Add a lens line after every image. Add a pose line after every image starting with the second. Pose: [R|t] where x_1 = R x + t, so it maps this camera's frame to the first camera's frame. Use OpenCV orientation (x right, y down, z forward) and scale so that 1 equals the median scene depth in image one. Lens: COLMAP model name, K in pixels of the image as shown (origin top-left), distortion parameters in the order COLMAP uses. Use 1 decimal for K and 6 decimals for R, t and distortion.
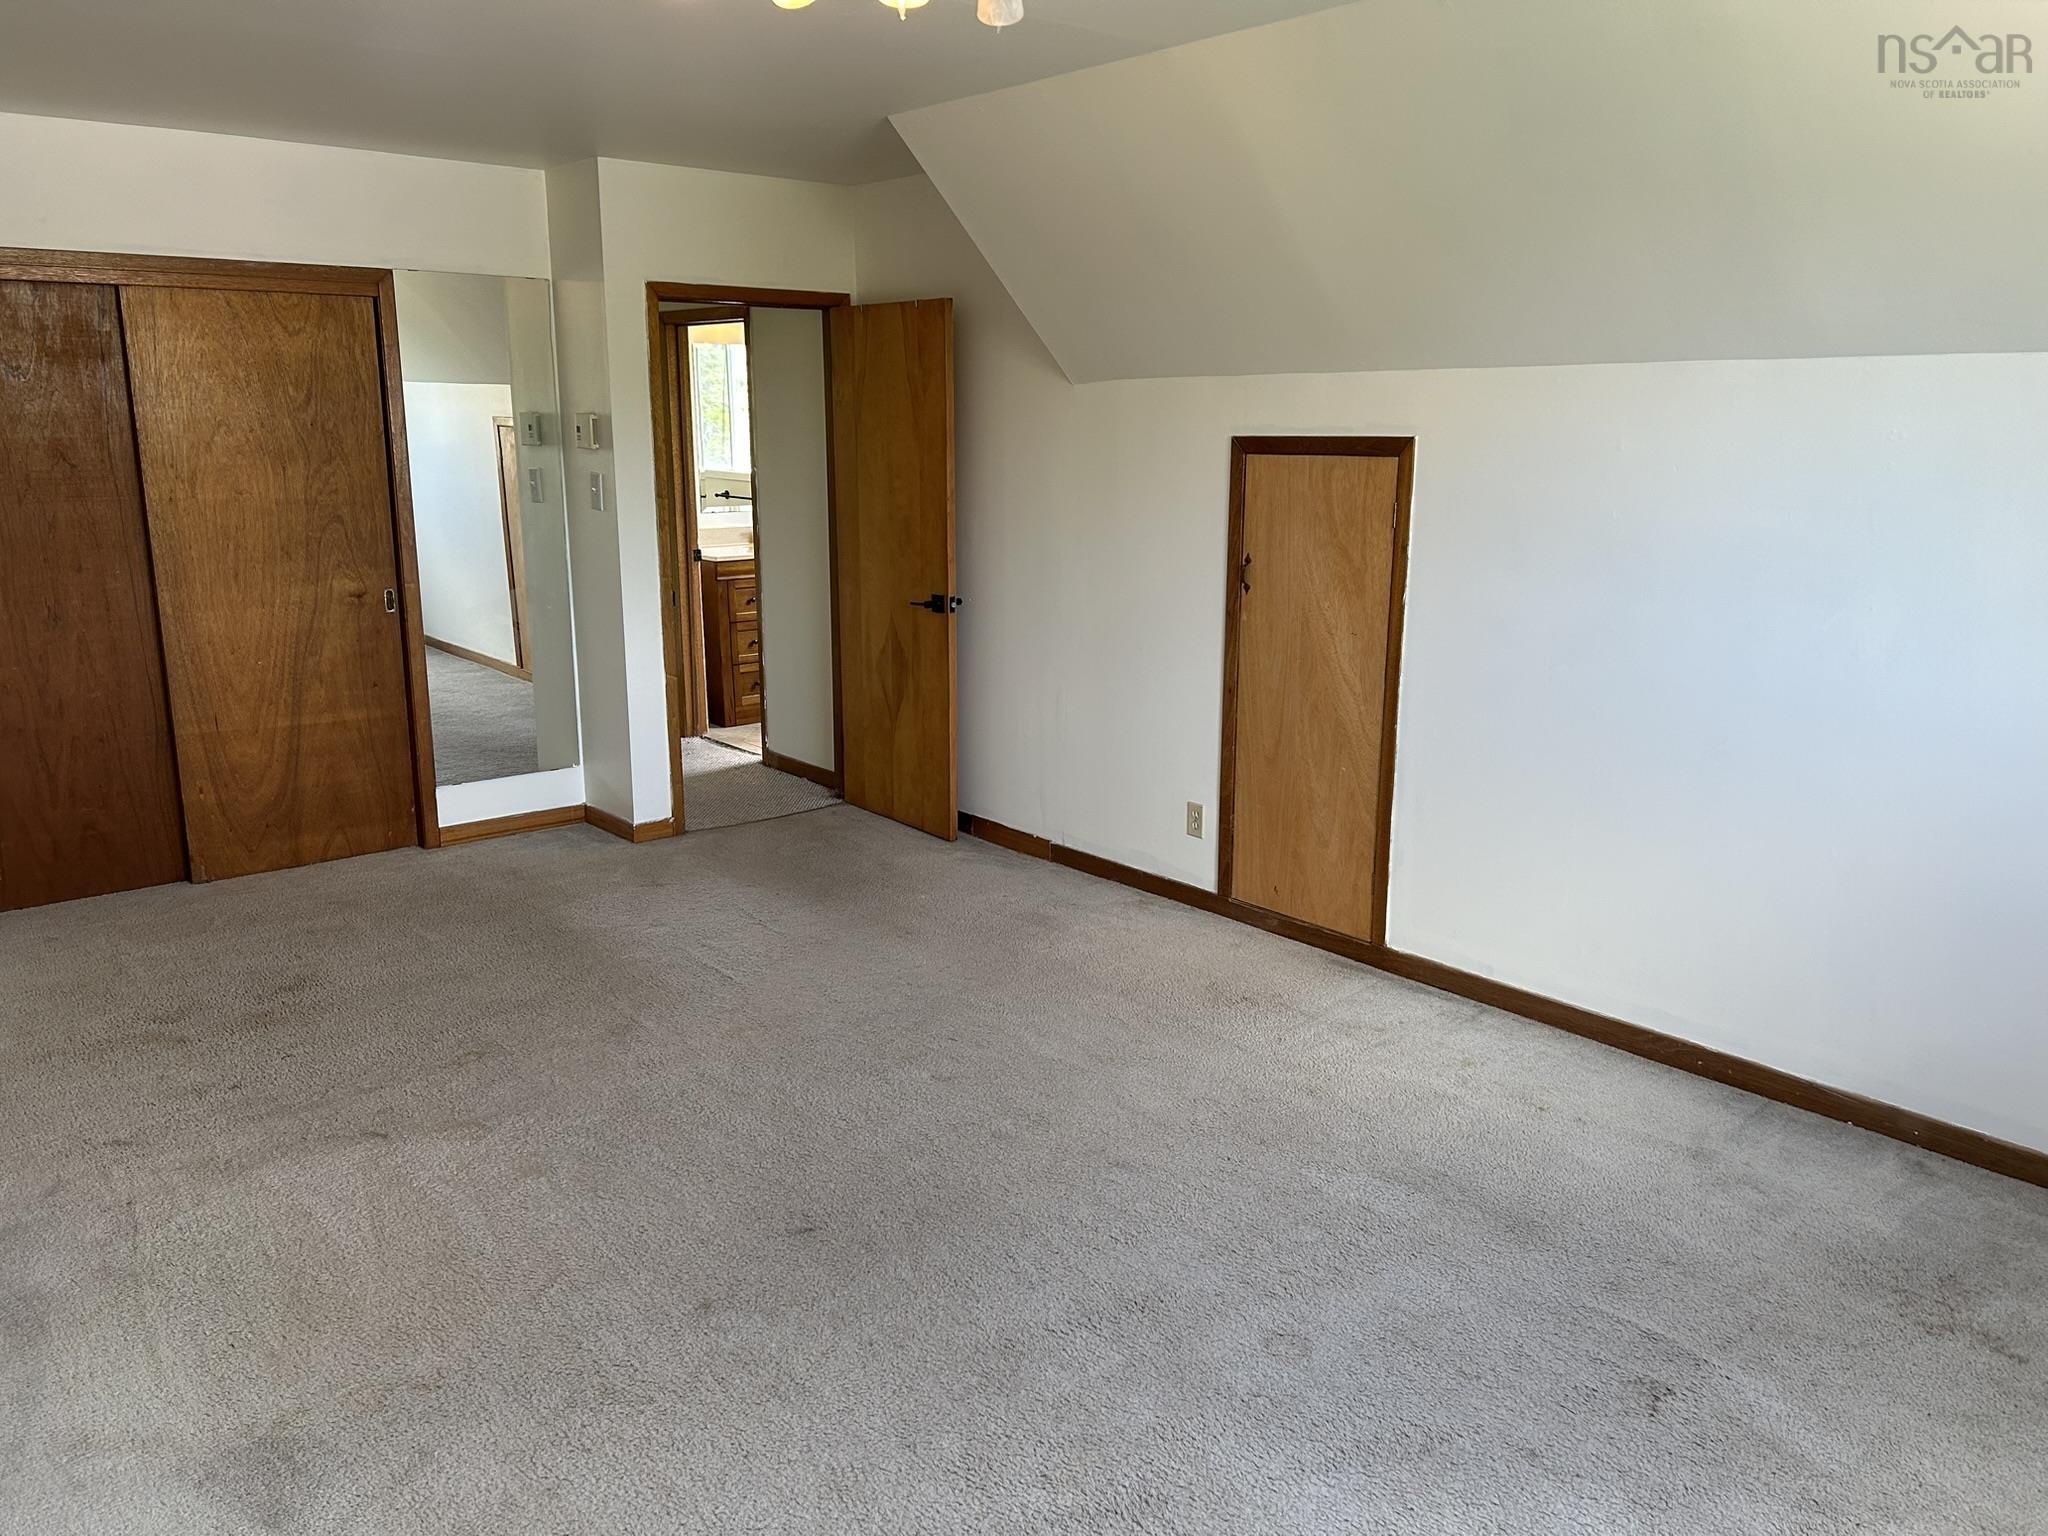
lens RADIAL K [[1540.5, 0, 1024.0], [0, 1540.5, 768.0], [0, 0, 1]] dist [0.094542, -0.105564]
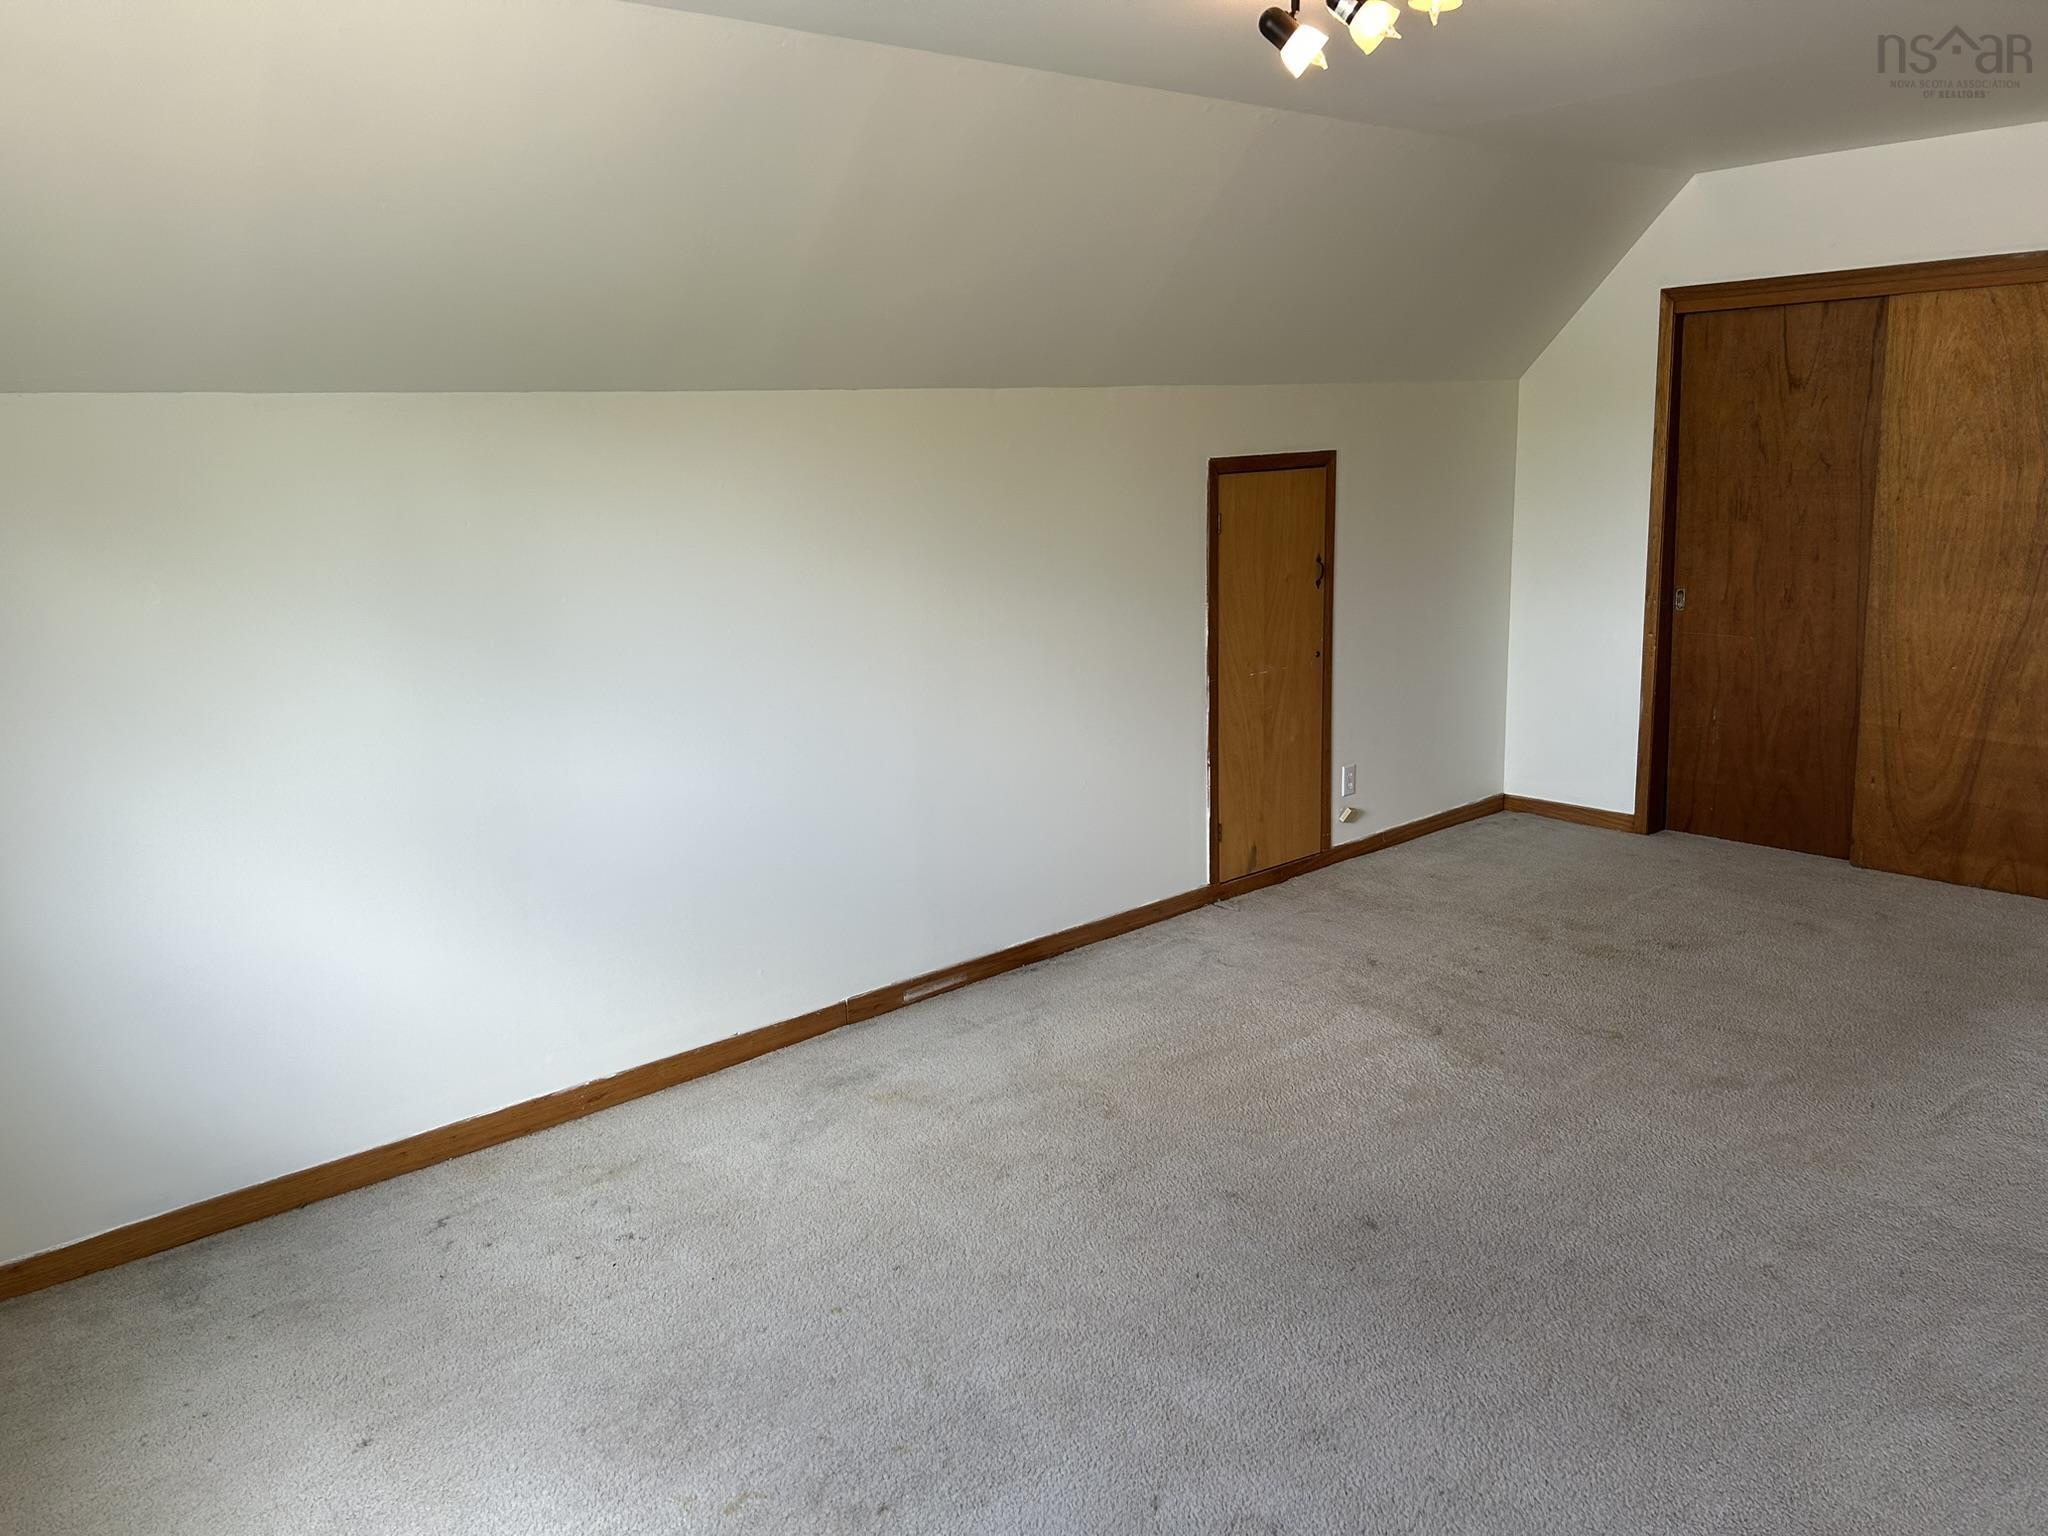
lens RADIAL K [[1540.5, 0, 1024.0], [0, 1540.5, 768.0], [0, 0, 1]] dist [0.094542, -0.105564]
pose [[0.007295, 0.207074, -0.978298, 0.486541], [-0.191393, 0.960527, 0.201885, -0.095857], [0.981486, 0.185766, 0.046639, 0.405052]]
